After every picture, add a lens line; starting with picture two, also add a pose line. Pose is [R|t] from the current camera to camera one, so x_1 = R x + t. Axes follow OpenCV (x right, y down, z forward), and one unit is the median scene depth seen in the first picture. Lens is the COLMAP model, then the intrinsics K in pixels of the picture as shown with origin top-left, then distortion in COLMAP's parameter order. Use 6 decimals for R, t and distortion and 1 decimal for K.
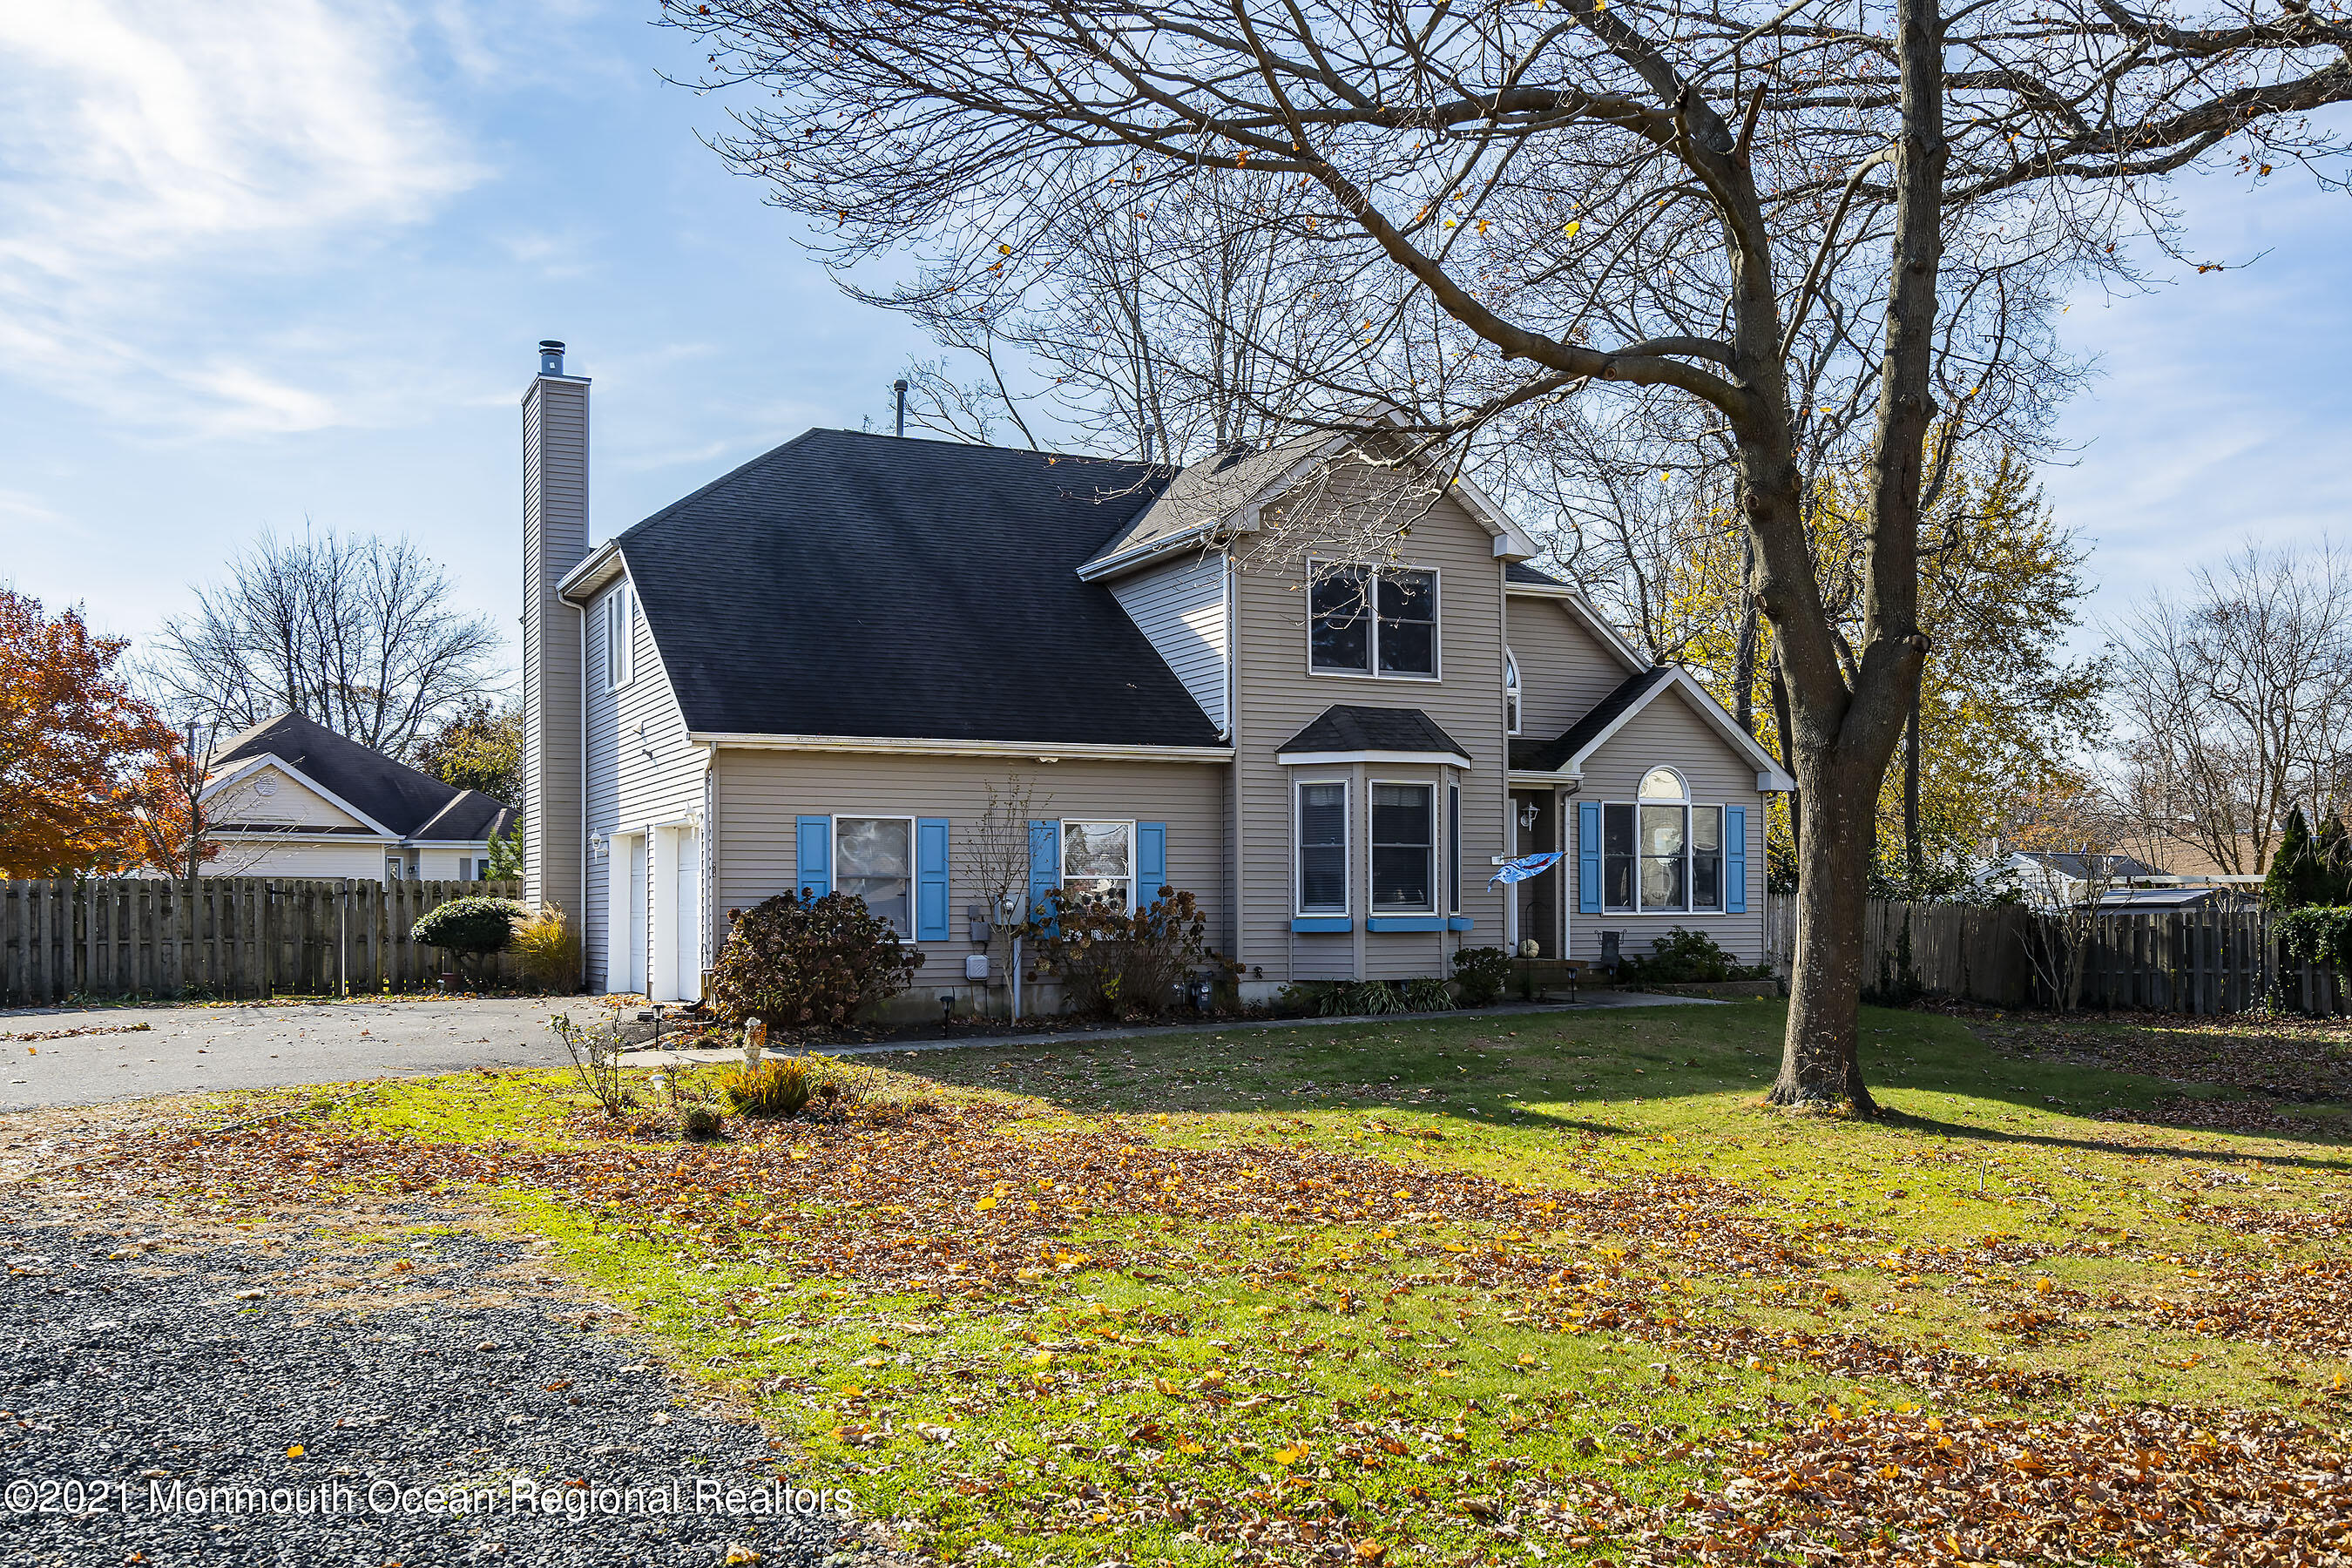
lens RADIAL K [[1966.2, 0, 1173.2], [0, 1966.2, 726.0], [0, 0, 1]] dist [-0.037841, 0.000284]
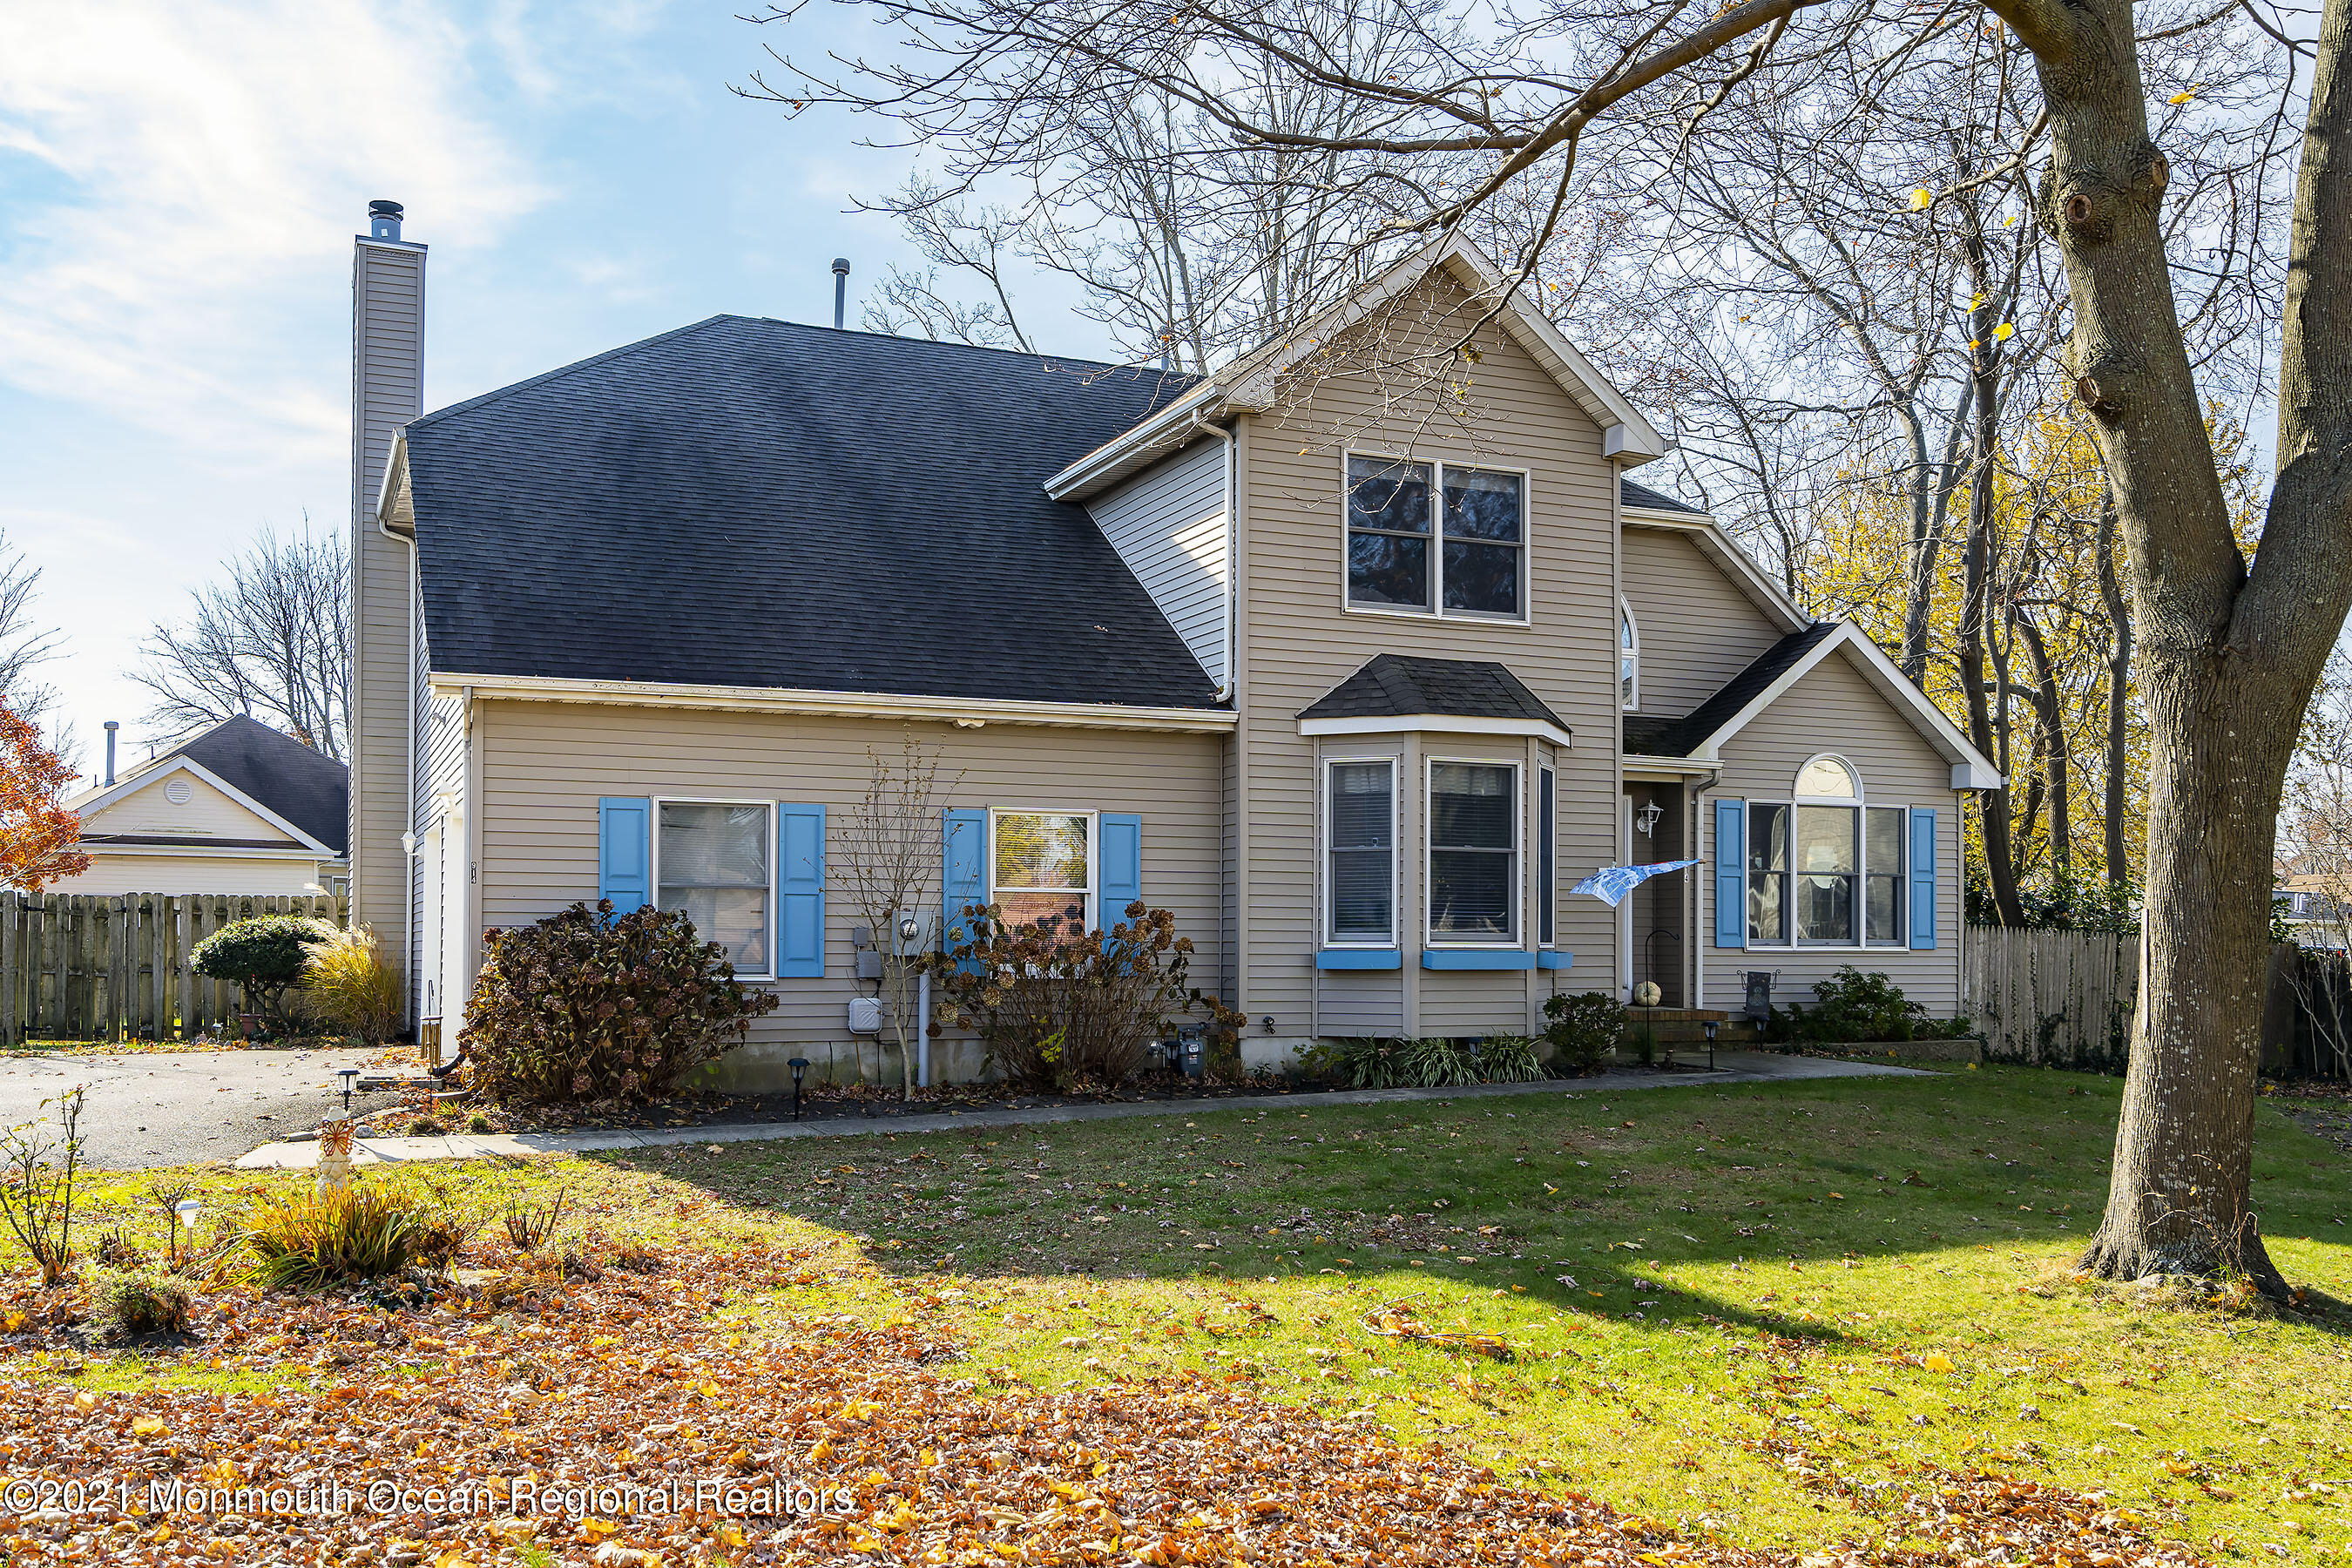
lens RADIAL K [[1997.9, 0, 1199.0], [0, 1997.9, 790.7], [0, 0, 1]] dist [-0.006298, 0.006690]
pose [[0.999355, 0.004981, -0.035558, 0.042041], [-0.004413, 0.999862, 0.016035, 0.027907], [0.035633, -0.015868, 0.999239, 0.266545]]
